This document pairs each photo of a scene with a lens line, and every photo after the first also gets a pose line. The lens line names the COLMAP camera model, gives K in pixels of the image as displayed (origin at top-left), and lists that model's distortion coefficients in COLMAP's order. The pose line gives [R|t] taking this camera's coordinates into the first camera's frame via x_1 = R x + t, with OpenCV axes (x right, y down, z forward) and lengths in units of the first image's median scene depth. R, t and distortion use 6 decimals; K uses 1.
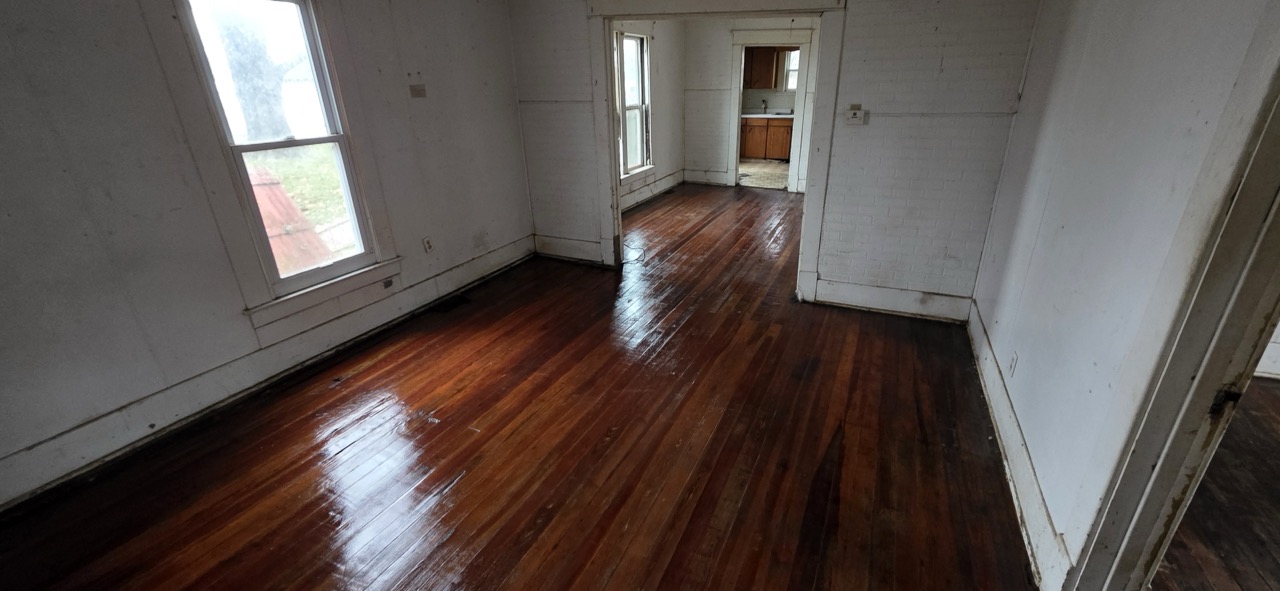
lens RADIAL K [[513.7, 0, 645.3], [0, 513.7, 294.1], [0, 0, 1]] dist [0.011557, -0.000112]
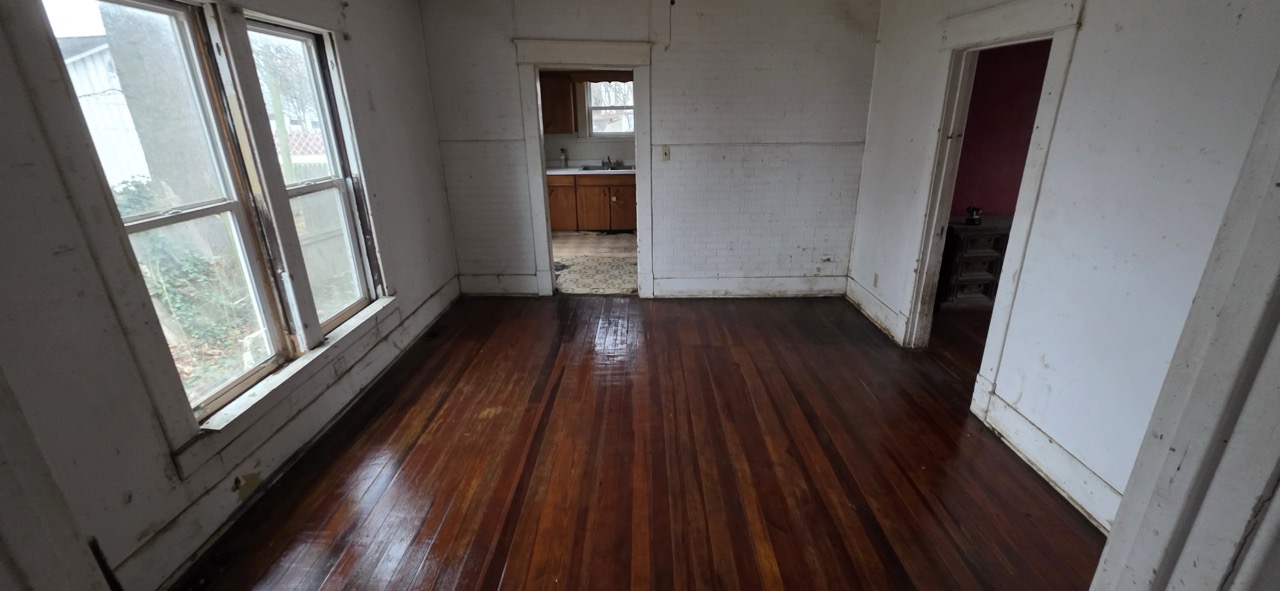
lens RADIAL K [[513.7, 0, 645.3], [0, 513.7, 294.1], [0, 0, 1]] dist [0.011557, -0.000112]
pose [[0.910367, -0.132016, 0.392177, 0.046147], [0.155758, 0.987364, -0.029193, -0.217427], [-0.383368, 0.087661, 0.919426, 0.497509]]
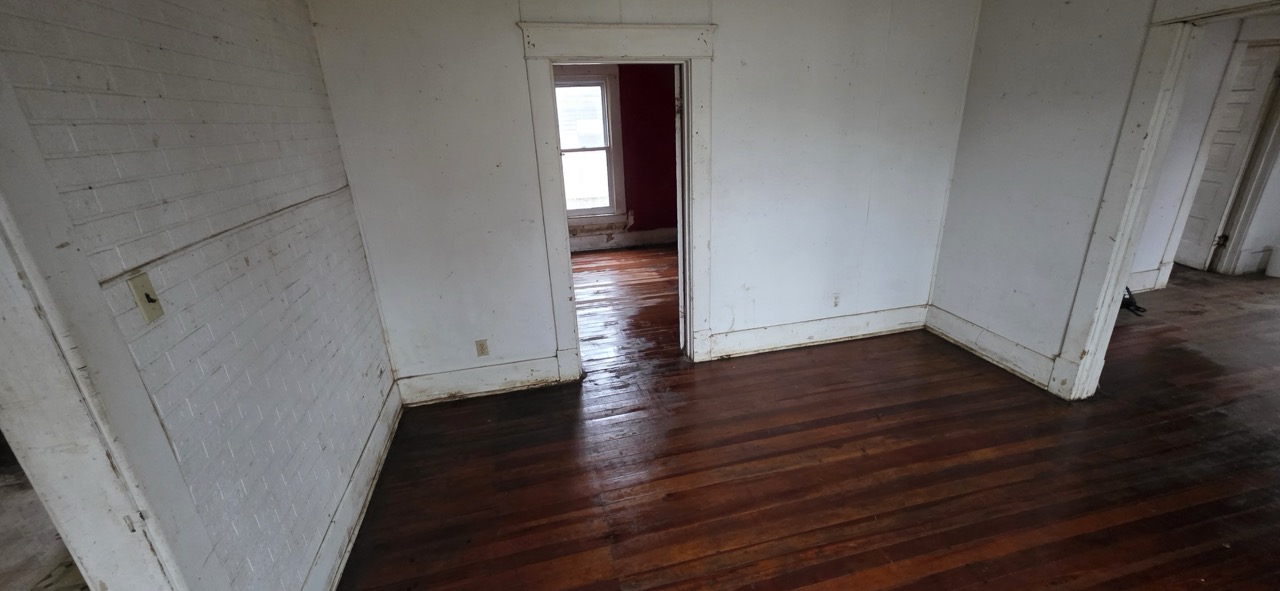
lens RADIAL K [[507.3, 0, 647.8], [0, 507.3, 295.1], [0, 0, 1]] dist [0.003040, 0.000327]
pose [[-0.621624, -0.219369, 0.751971, 0.105971], [0.351216, 0.780024, 0.517890, -0.442971], [-0.700164, 0.586038, -0.407836, 1.028824]]
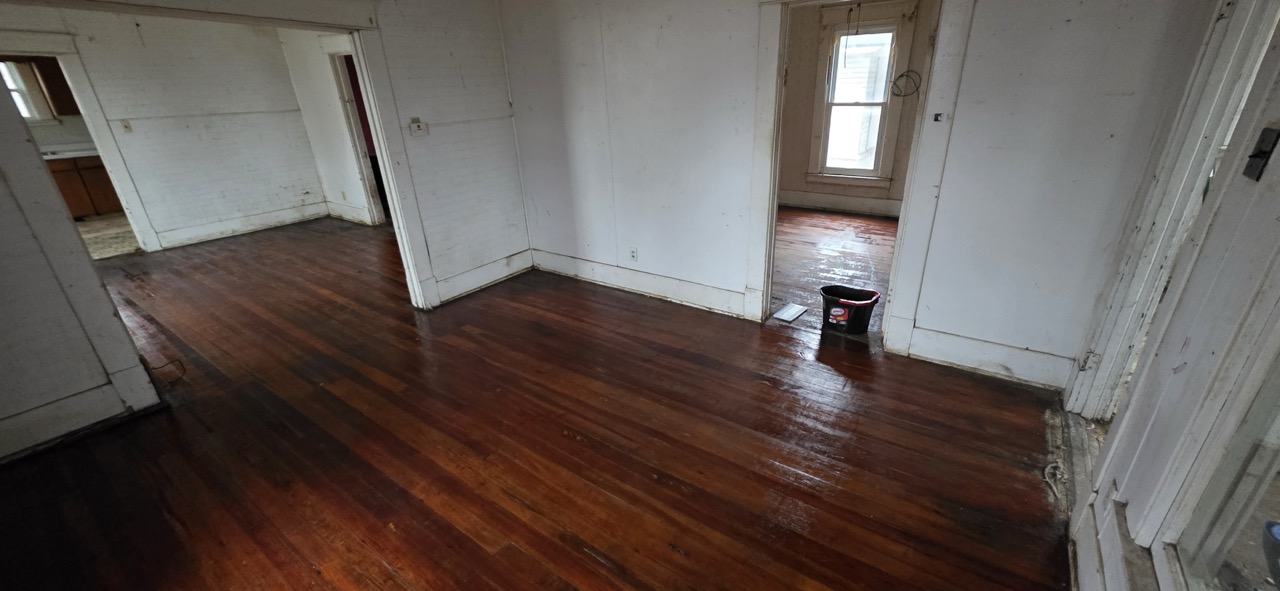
lens RADIAL K [[507.3, 0, 647.8], [0, 507.3, 295.1], [0, 0, 1]] dist [0.003040, 0.000327]
pose [[0.191584, -0.375914, 0.906633, -0.317322], [0.401027, 0.873098, 0.277267, -0.071916], [-0.895808, 0.310465, 0.318024, 0.170264]]
